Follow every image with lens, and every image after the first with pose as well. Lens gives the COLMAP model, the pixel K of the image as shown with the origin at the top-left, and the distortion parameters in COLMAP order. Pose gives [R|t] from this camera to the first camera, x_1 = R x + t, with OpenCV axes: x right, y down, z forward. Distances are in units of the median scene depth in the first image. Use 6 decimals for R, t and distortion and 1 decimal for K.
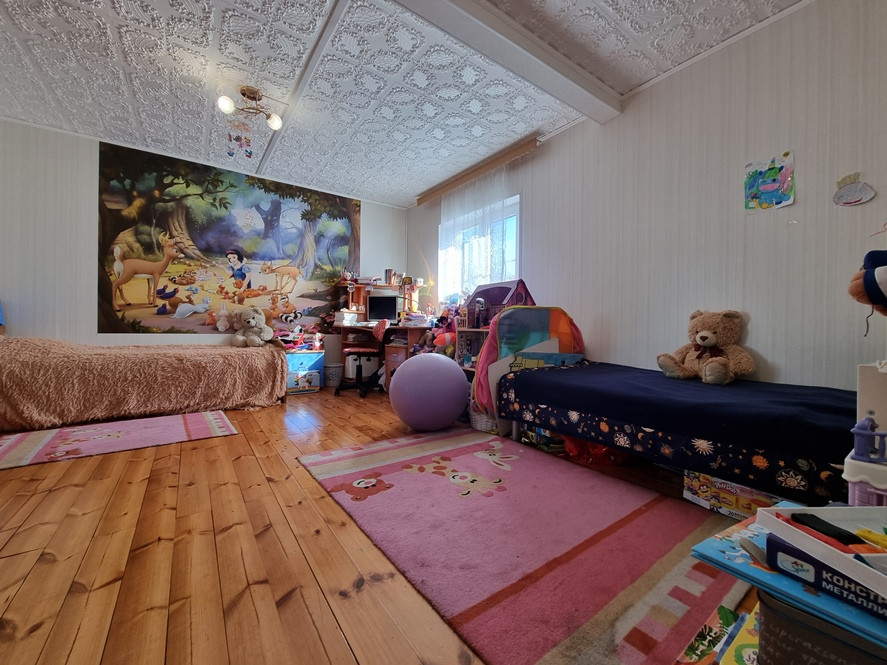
lens RADIAL K [[361.9, 0, 449.8], [0, 361.9, 325.8], [0, 0, 1]] dist [-0.000585, -0.000948]
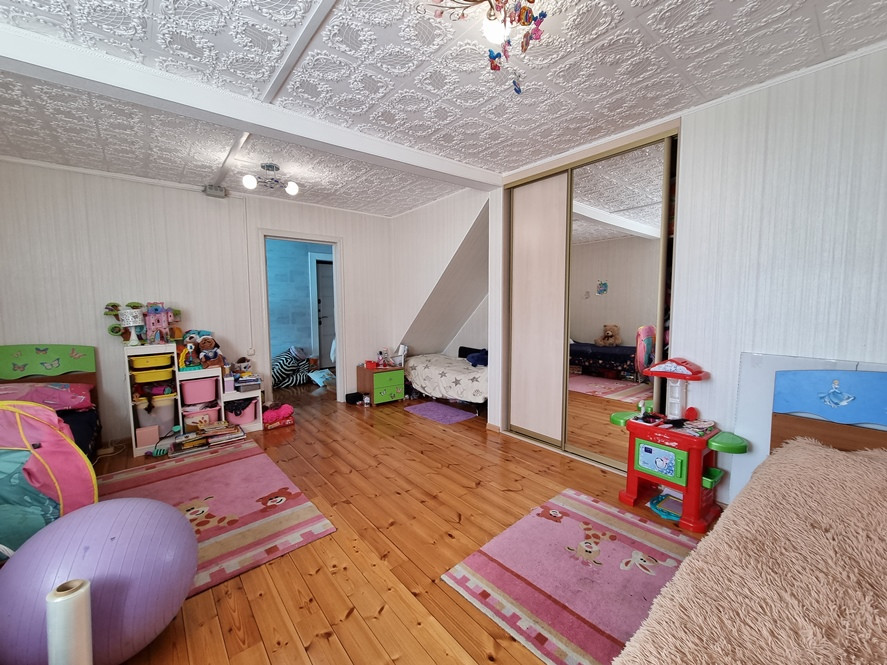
lens RADIAL K [[361.9, 0, 445.4], [0, 361.9, 331.5], [0, 0, 1]] dist [-0.000585, -0.000948]
pose [[-0.998183, 0.004258, -0.060098, -0.441094], [-0.001091, 0.996058, 0.088697, -0.185794], [0.060239, 0.088602, -0.994244, 1.301225]]
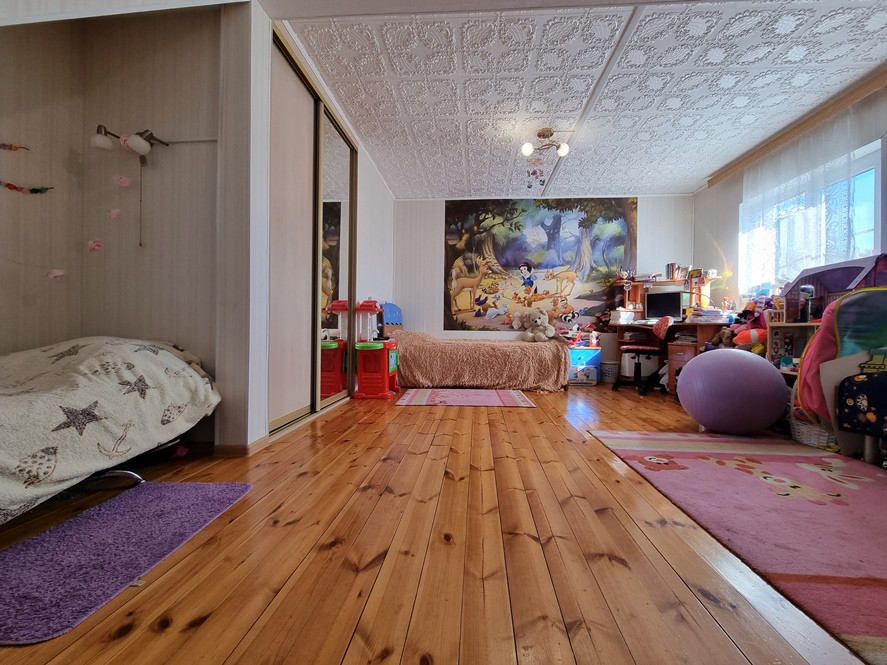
lens RADIAL K [[361.9, 0, 447.0], [0, 361.9, 330.3], [0, 0, 1]] dist [-0.000585, -0.000948]
pose [[0.761462, -0.002326, -0.648205, -0.005126], [0.001387, 0.999997, -0.001959, 0.026016], [0.648208, 0.000592, 0.761463, -0.128899]]
